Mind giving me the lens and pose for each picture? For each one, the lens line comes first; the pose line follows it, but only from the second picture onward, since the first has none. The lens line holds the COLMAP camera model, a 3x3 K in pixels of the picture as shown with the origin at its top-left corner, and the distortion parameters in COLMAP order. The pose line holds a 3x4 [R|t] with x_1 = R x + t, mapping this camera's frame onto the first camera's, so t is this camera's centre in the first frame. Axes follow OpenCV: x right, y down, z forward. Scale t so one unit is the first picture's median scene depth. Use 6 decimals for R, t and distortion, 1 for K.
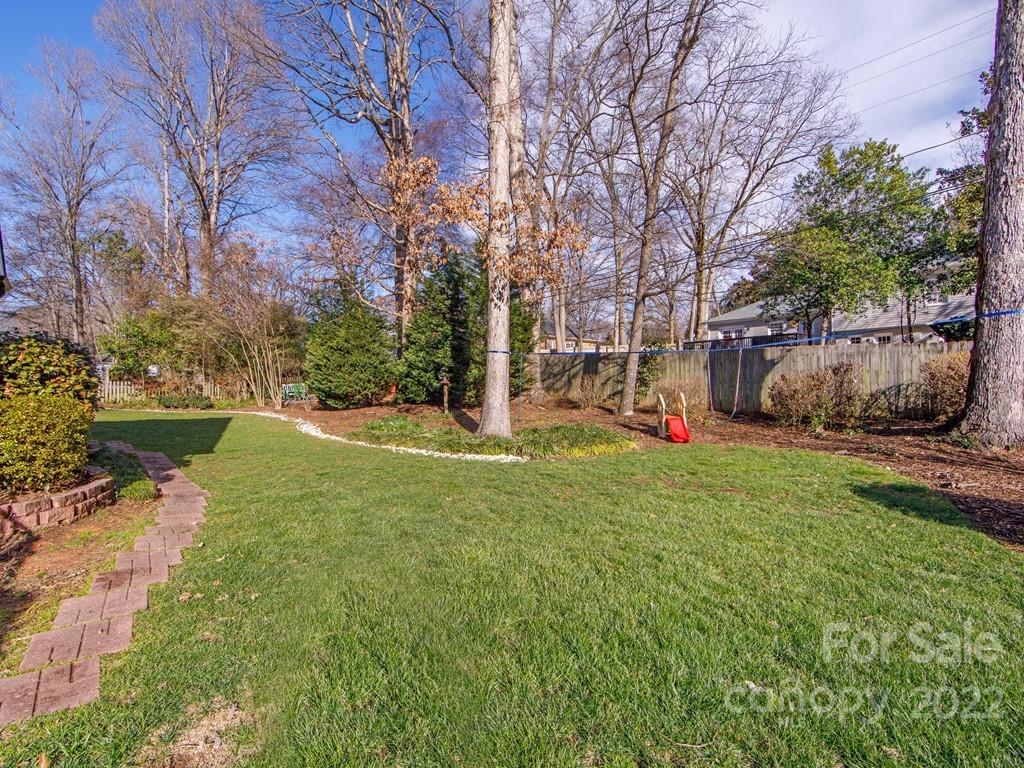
lens RADIAL K [[462.5, 0, 512.0], [0, 462.5, 384.0], [0, 0, 1]] dist [-0.009572, 0.000421]
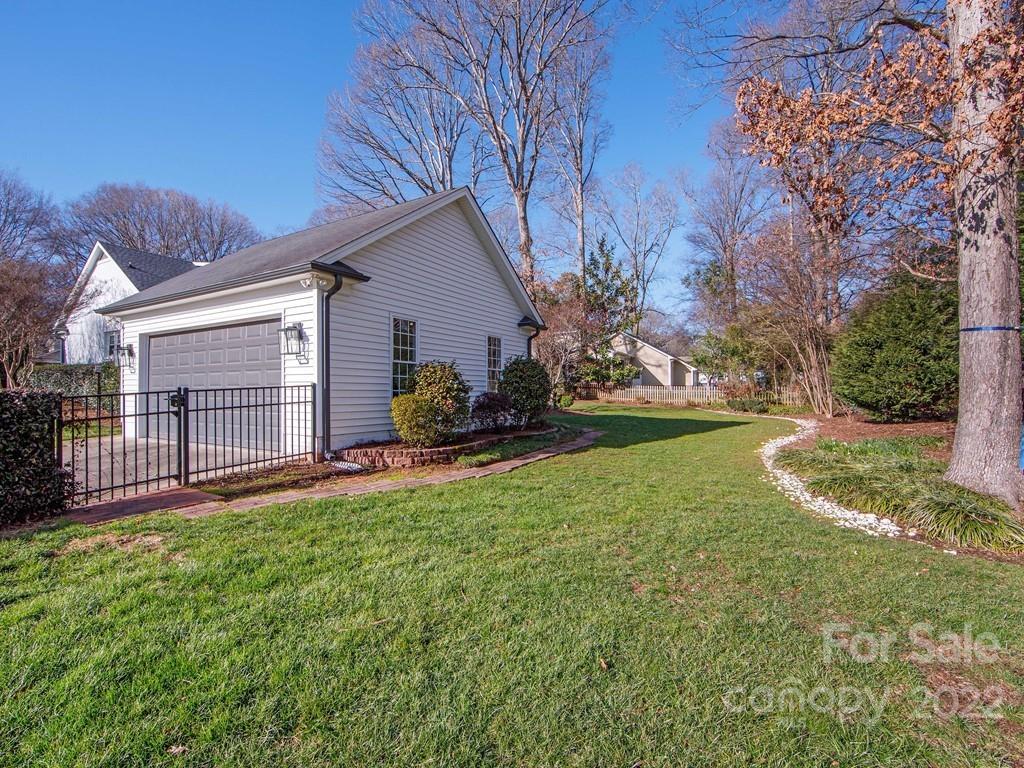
lens RADIAL K [[462.5, 0, 512.0], [0, 462.5, 384.0], [0, 0, 1]] dist [-0.009572, 0.000421]
pose [[0.274943, -0.011169, -0.961396, 0.331844], [0.001511, 0.999936, -0.011185, 0.000682], [0.961459, 0.001623, 0.274942, 0.340862]]
